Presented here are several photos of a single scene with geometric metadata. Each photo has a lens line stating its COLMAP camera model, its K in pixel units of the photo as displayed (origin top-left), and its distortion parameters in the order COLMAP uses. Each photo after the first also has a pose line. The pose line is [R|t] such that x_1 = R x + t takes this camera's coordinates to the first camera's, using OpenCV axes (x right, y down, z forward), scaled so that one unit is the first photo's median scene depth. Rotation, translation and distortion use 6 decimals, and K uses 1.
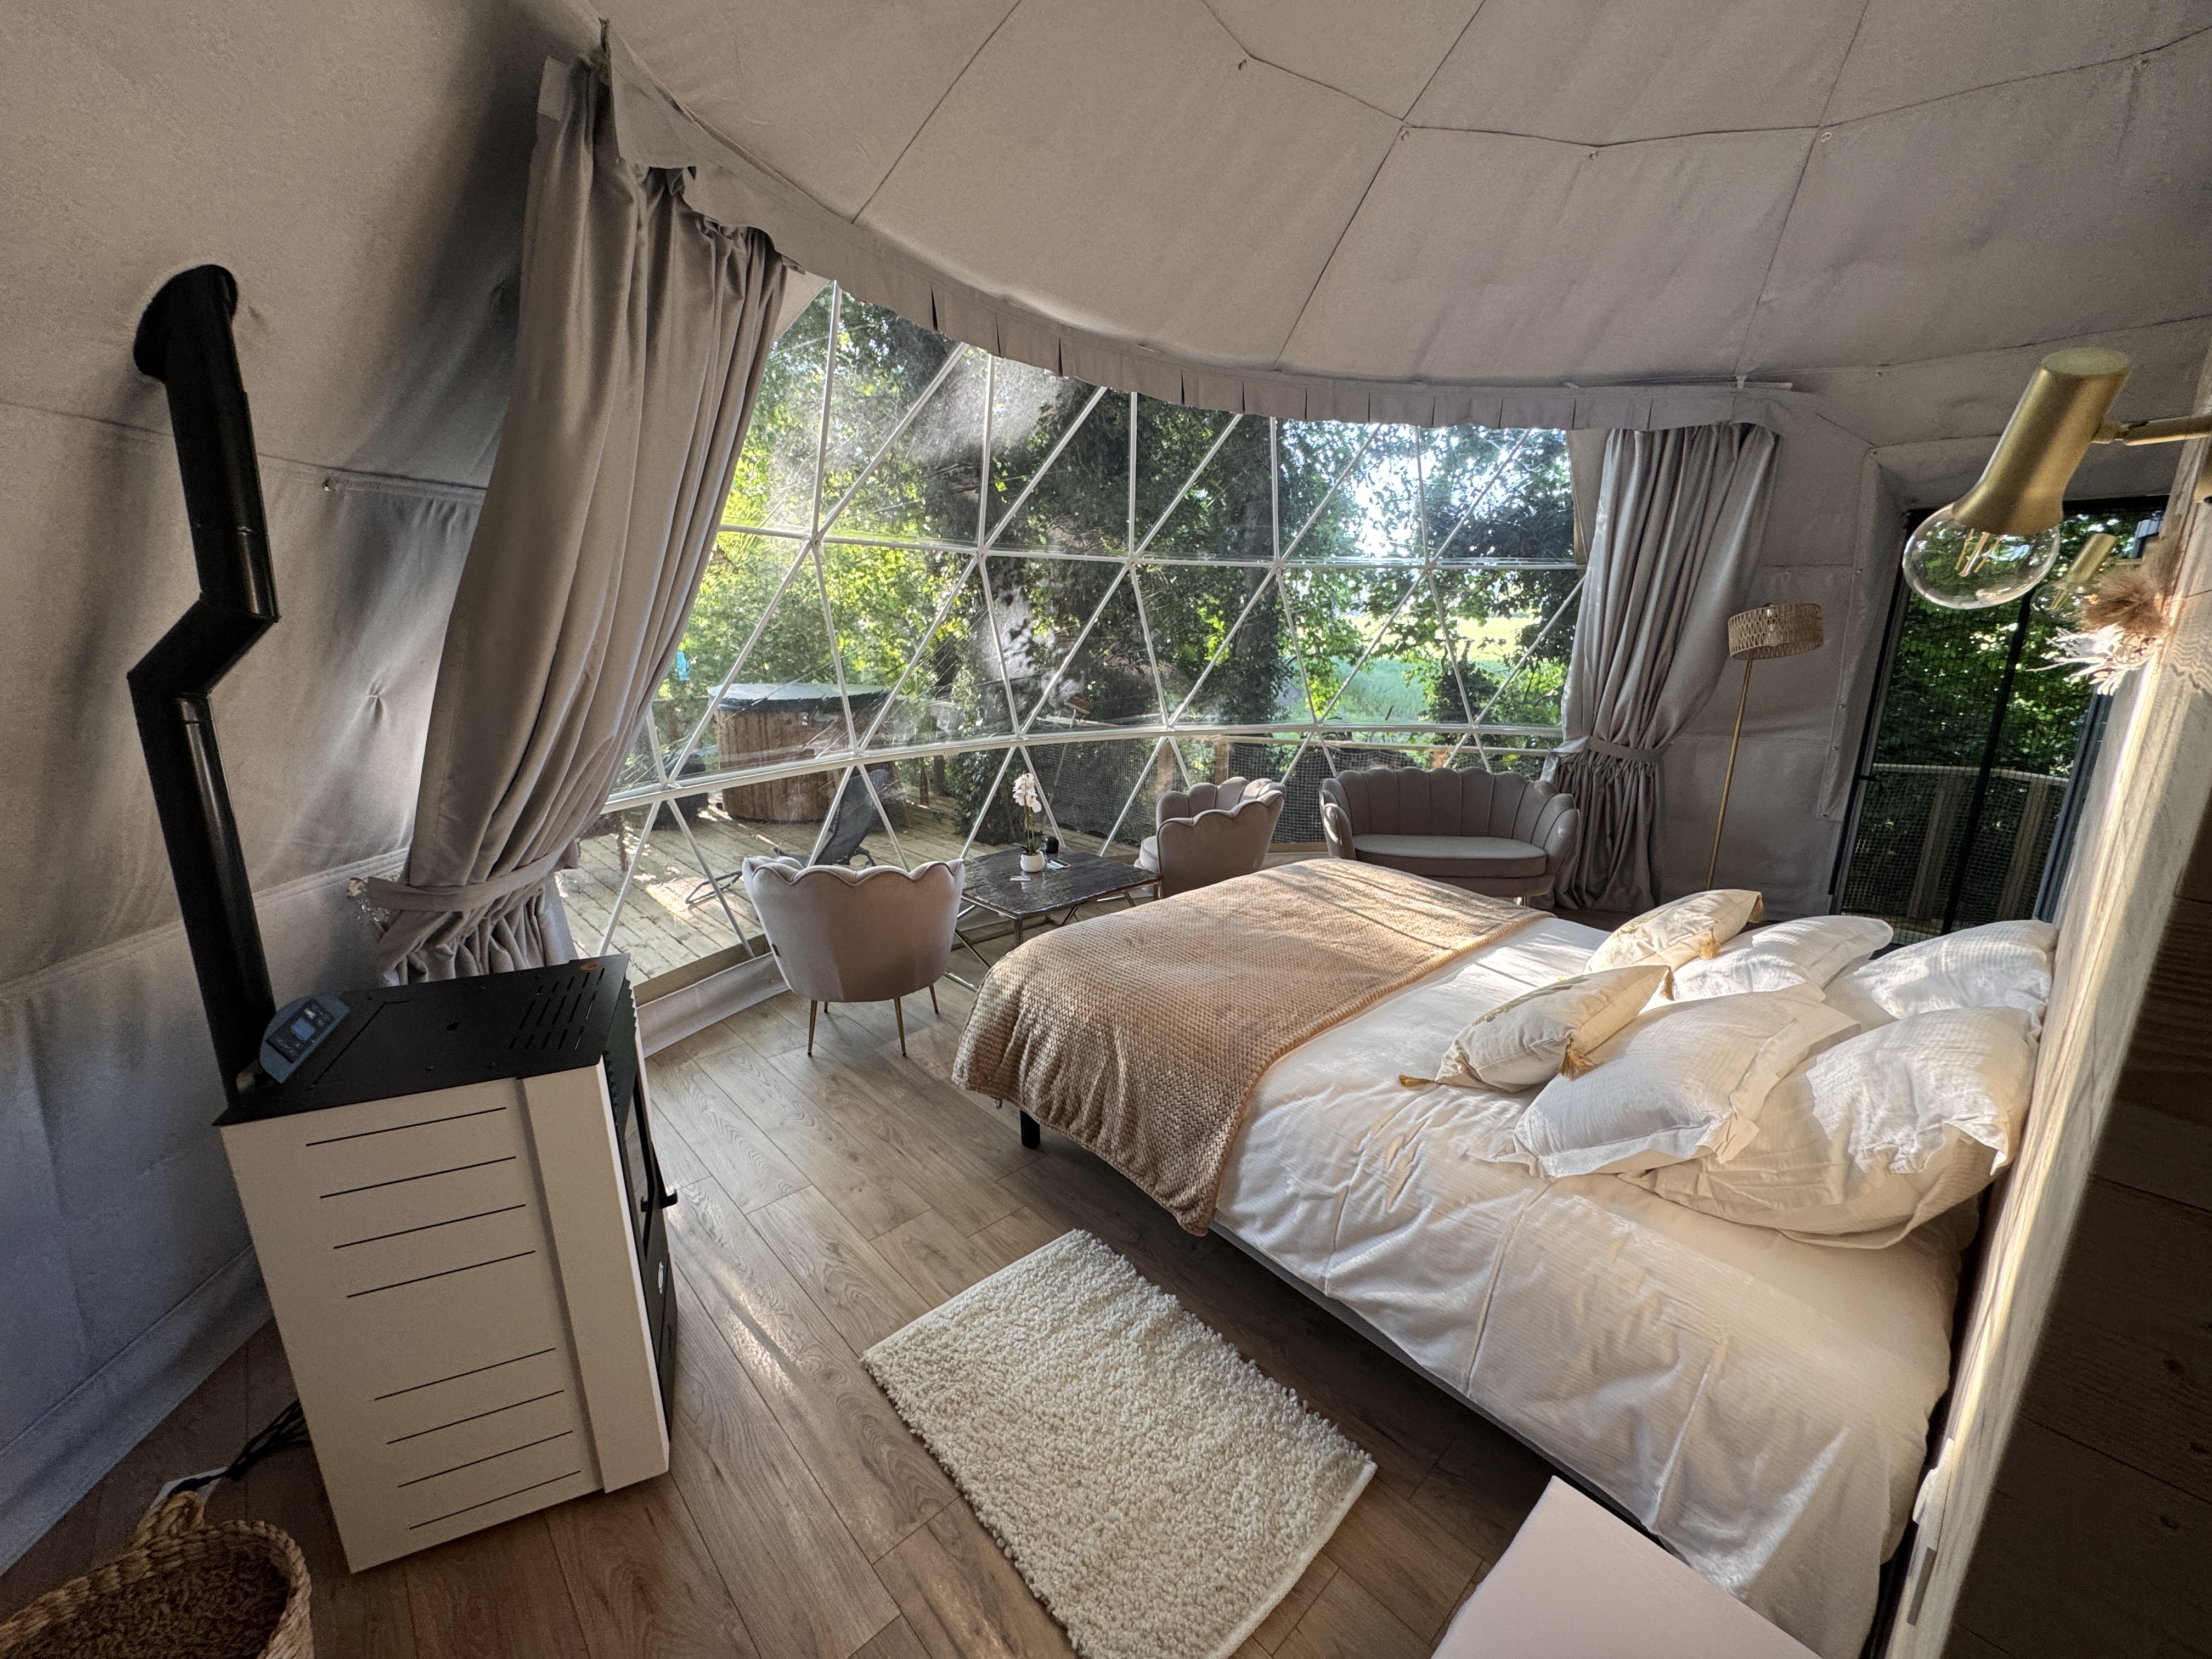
lens RADIAL K [[887.5, 0, 1110.8], [0, 887.5, 822.2], [0, 0, 1]] dist [0.000871, -0.000781]
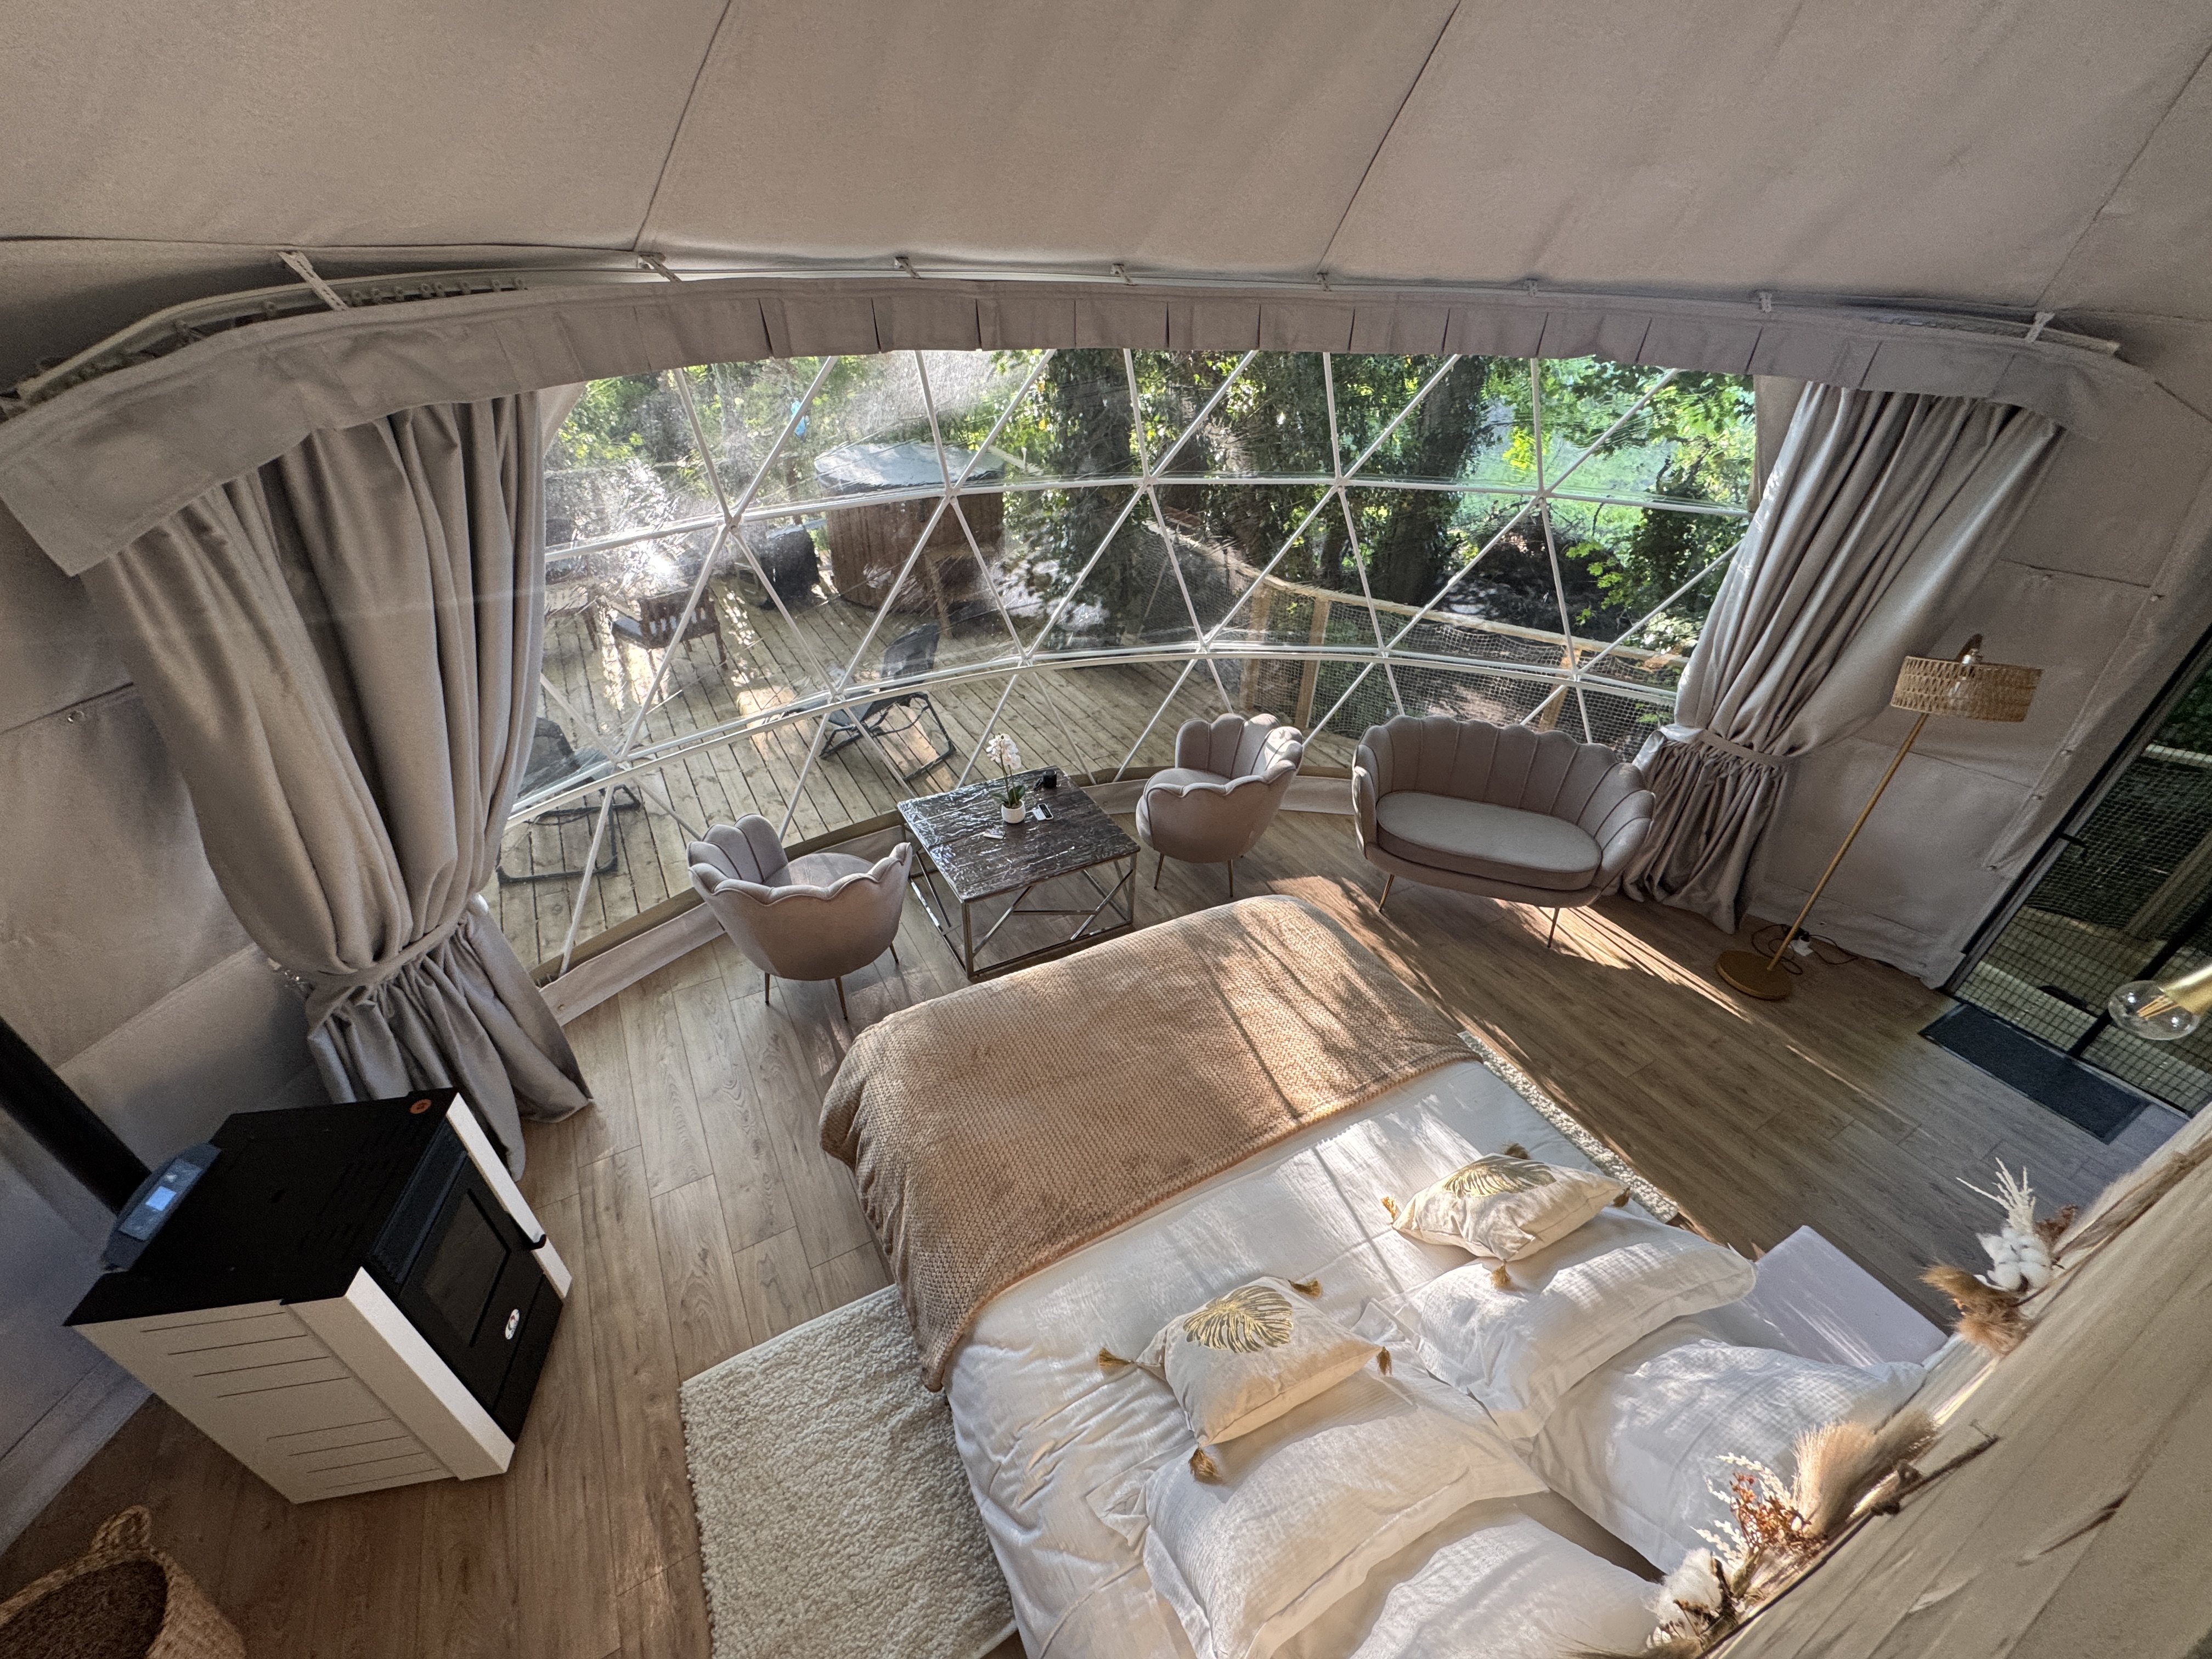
lens RADIAL K [[887.5, 0, 1107.8], [0, 887.5, 829.3], [0, 0, 1]] dist [0.000871, -0.000781]
pose [[0.971701, 0.149007, -0.183289, 0.212532], [-0.077416, 0.933971, 0.348863, -0.313044], [0.223170, -0.324801, 0.919075, 0.125788]]
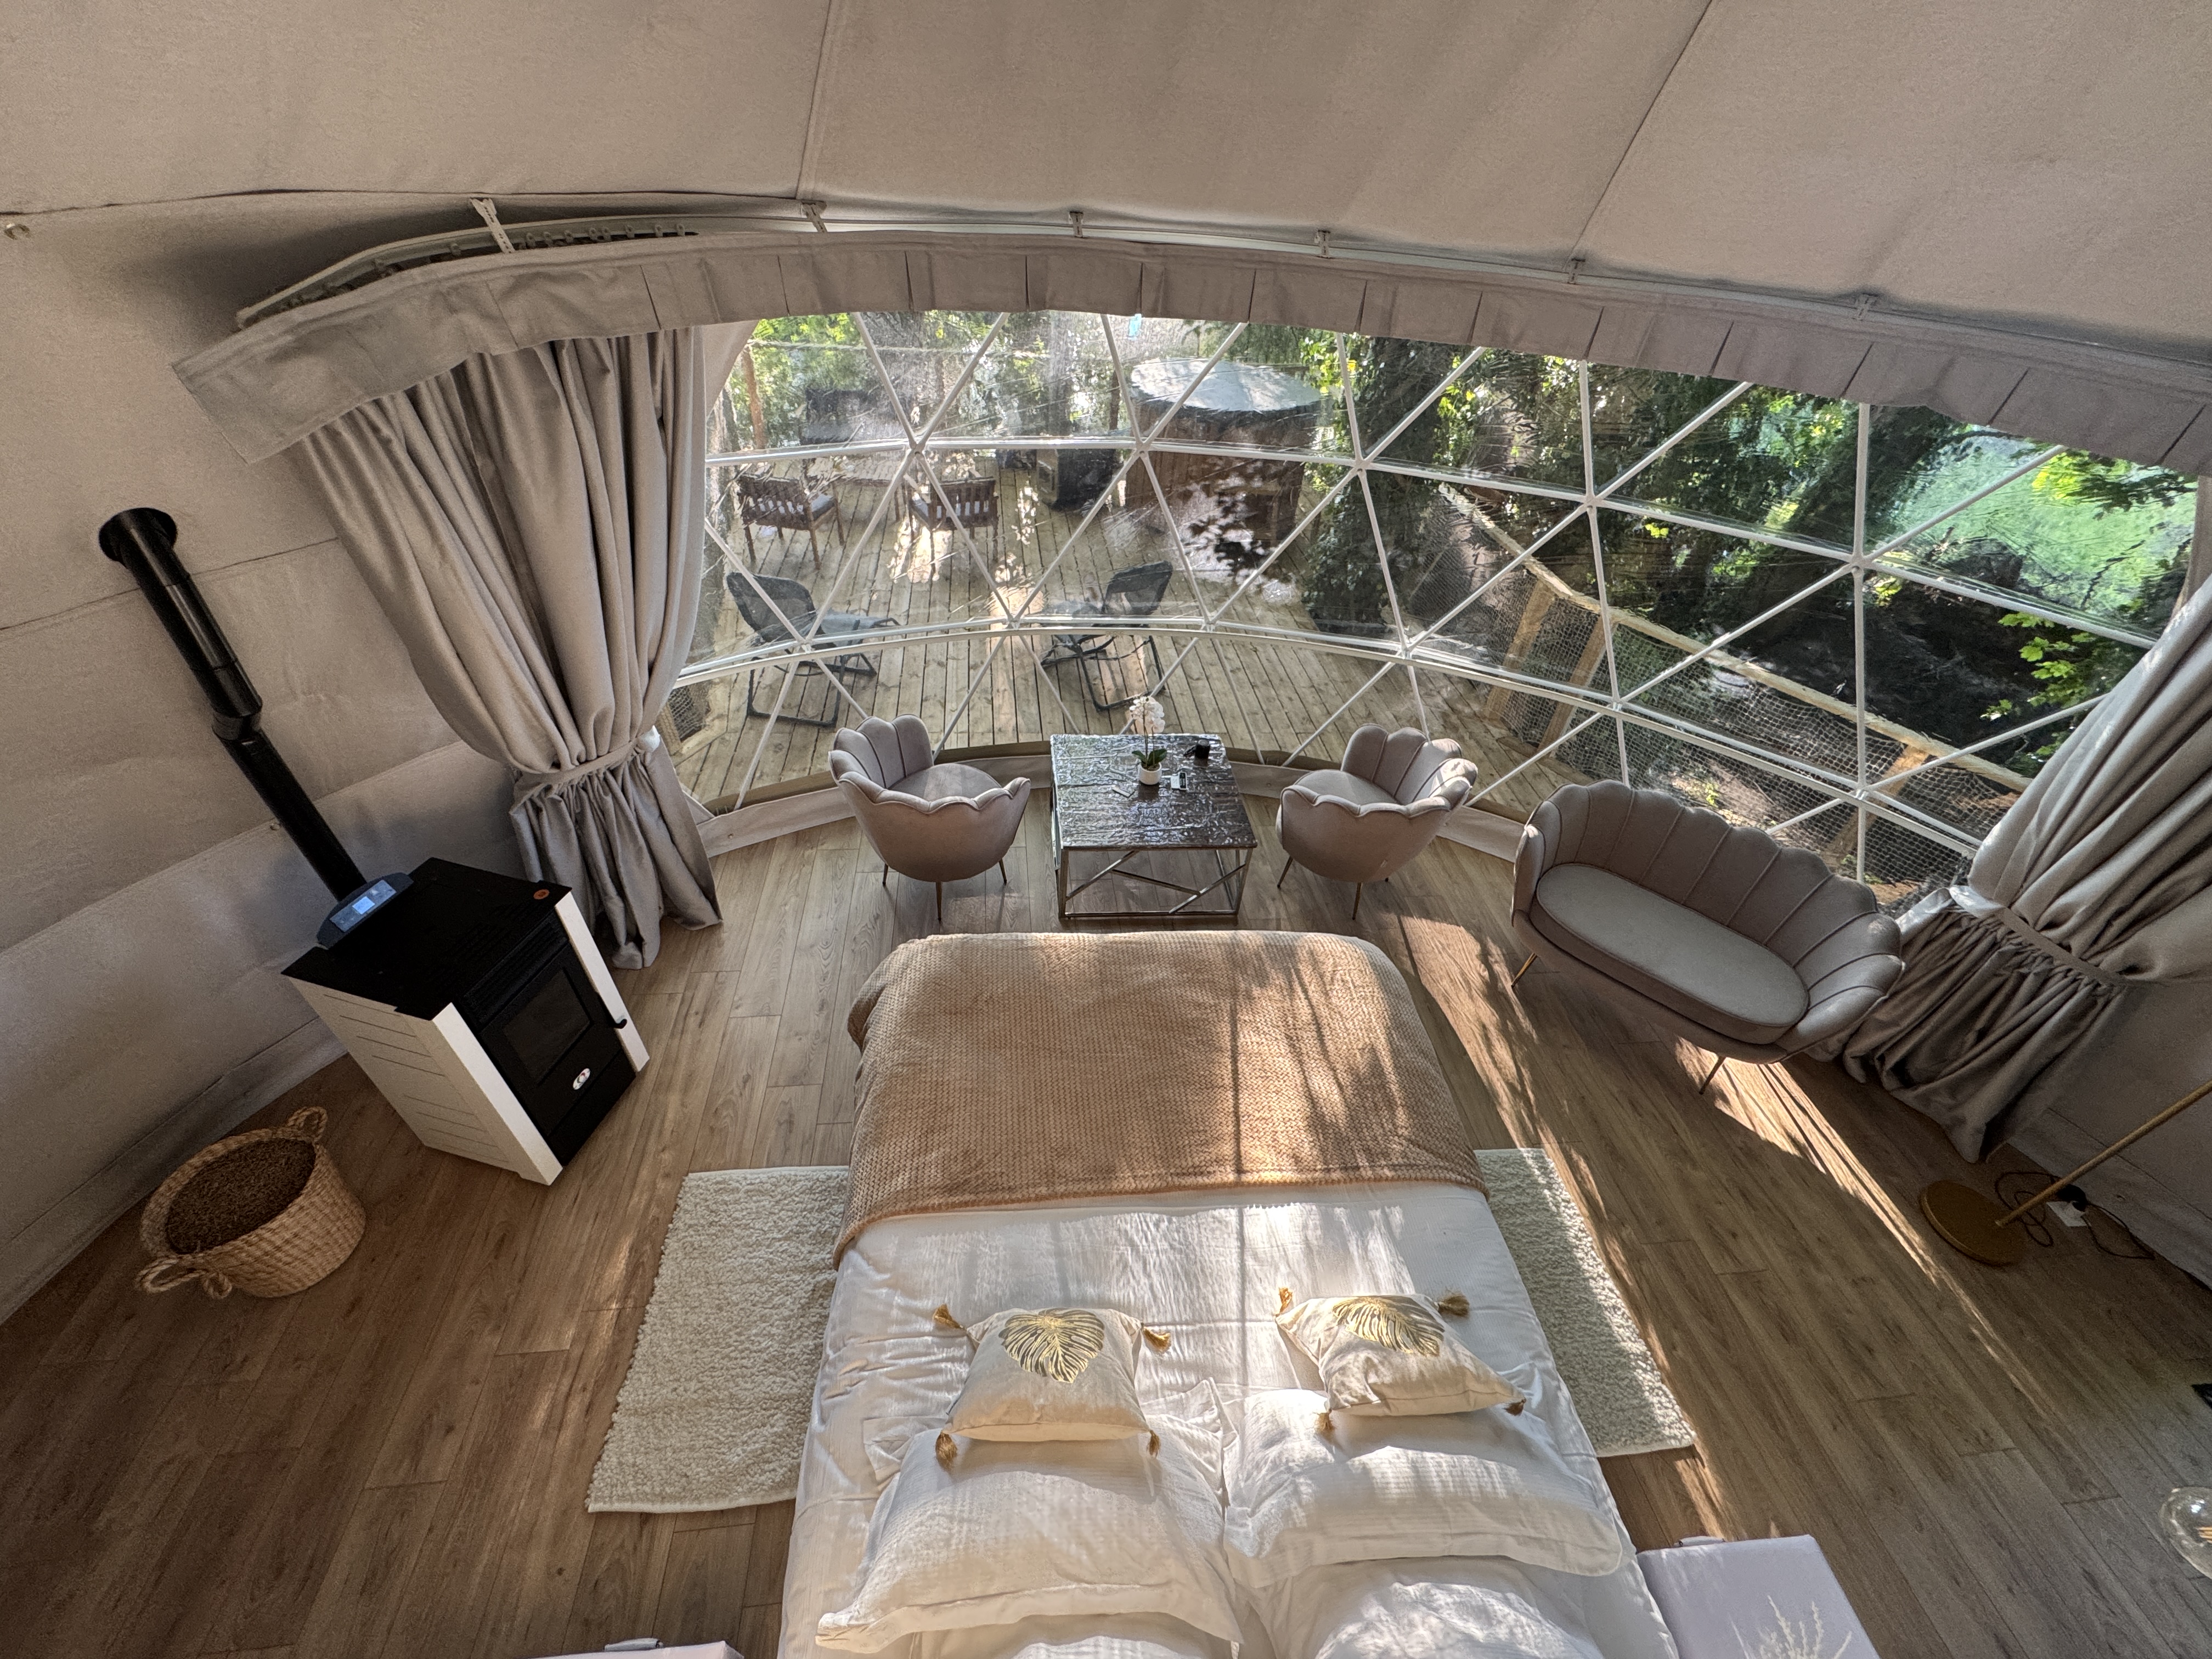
lens RADIAL K [[887.5, 0, 1105.0], [0, 887.5, 830.7], [0, 0, 1]] dist [0.000871, -0.000781]
pose [[0.794932, 0.423403, -0.434527, 0.353327], [-0.199704, 0.858912, 0.471581, -0.384522], [0.572889, -0.288098, 0.767332, 0.218500]]
